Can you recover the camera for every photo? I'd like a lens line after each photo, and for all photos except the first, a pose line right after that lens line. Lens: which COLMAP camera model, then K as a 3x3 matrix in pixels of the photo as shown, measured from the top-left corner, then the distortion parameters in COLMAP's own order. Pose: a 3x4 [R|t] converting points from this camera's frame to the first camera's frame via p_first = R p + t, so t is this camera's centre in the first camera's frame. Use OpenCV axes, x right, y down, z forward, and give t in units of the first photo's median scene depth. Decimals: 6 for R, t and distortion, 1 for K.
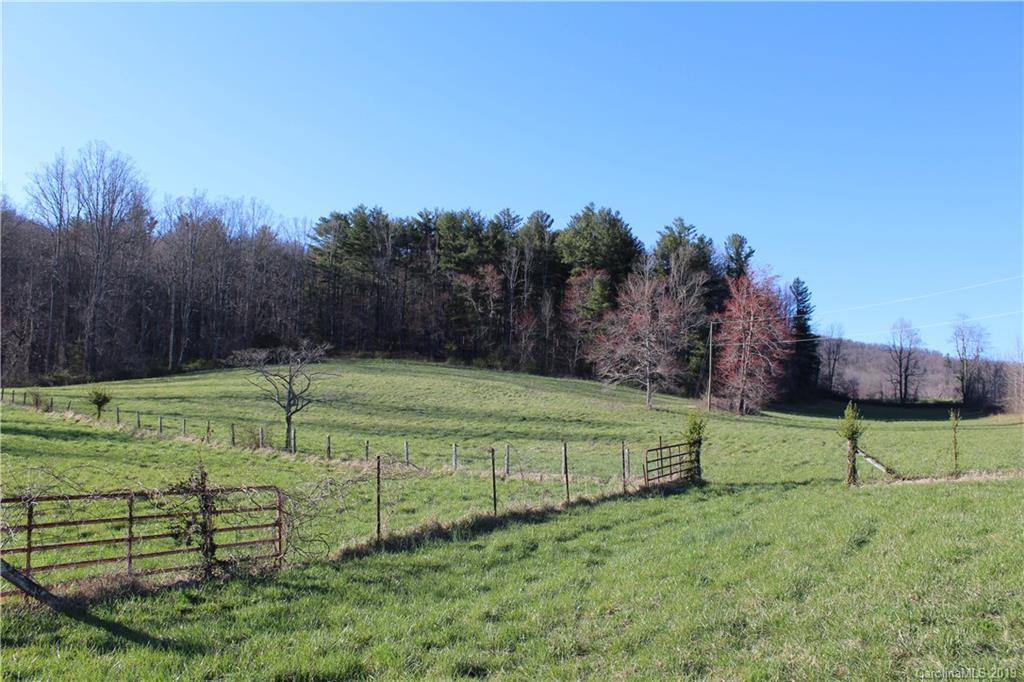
lens RADIAL K [[855.0, 0, 511.7], [0, 855.0, 337.5], [0, 0, 1]] dist [-0.165692, 0.138498]
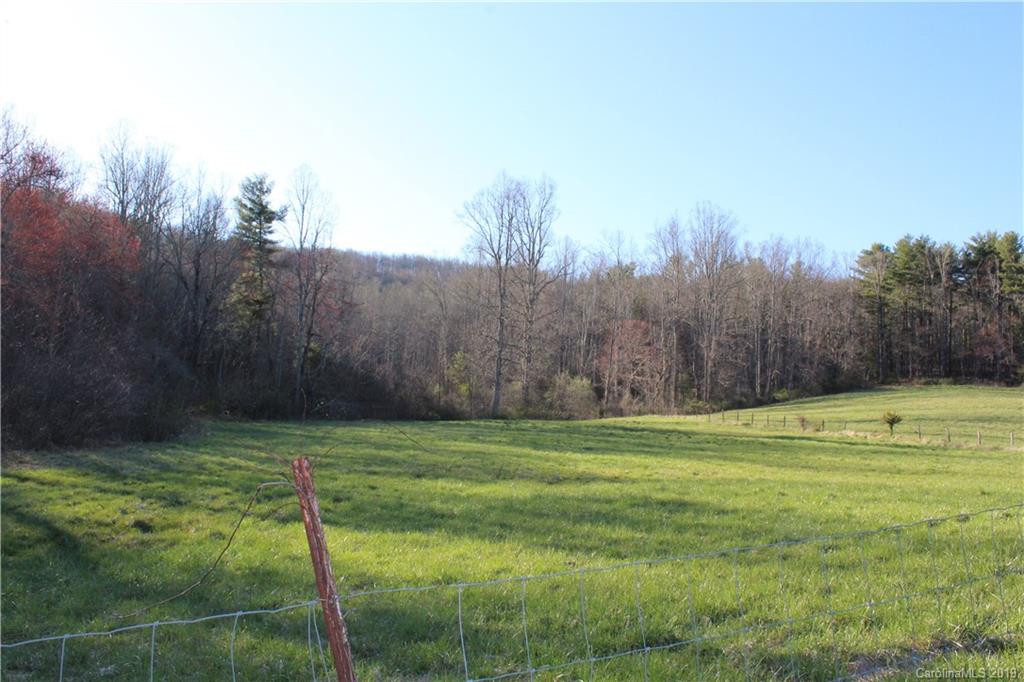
lens RADIAL K [[855.0, 0, 507.7], [0, 855.0, 336.7], [0, 0, 1]] dist [-0.165692, 0.138498]
pose [[0.865107, -0.046809, -0.499398, -0.110902], [0.028049, 0.998593, -0.045011, -0.002853], [0.500802, 0.024932, 0.865203, -0.107089]]
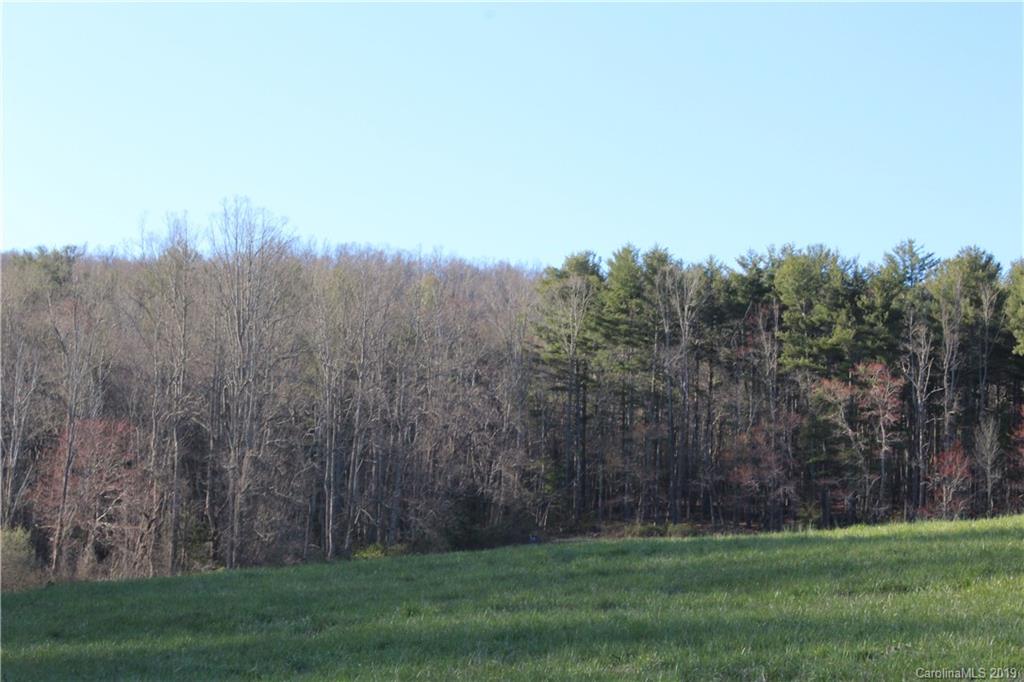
lens RADIAL K [[2398.8, 0, 512.3], [0, 2398.8, 345.6], [0, 0, 1]] dist [0.139200, 0.000000]
pose [[0.984055, -0.028109, -0.175632, 0.014005], [0.019637, 0.998567, -0.049787, -0.022352], [0.176779, 0.045544, 0.983196, -0.522848]]
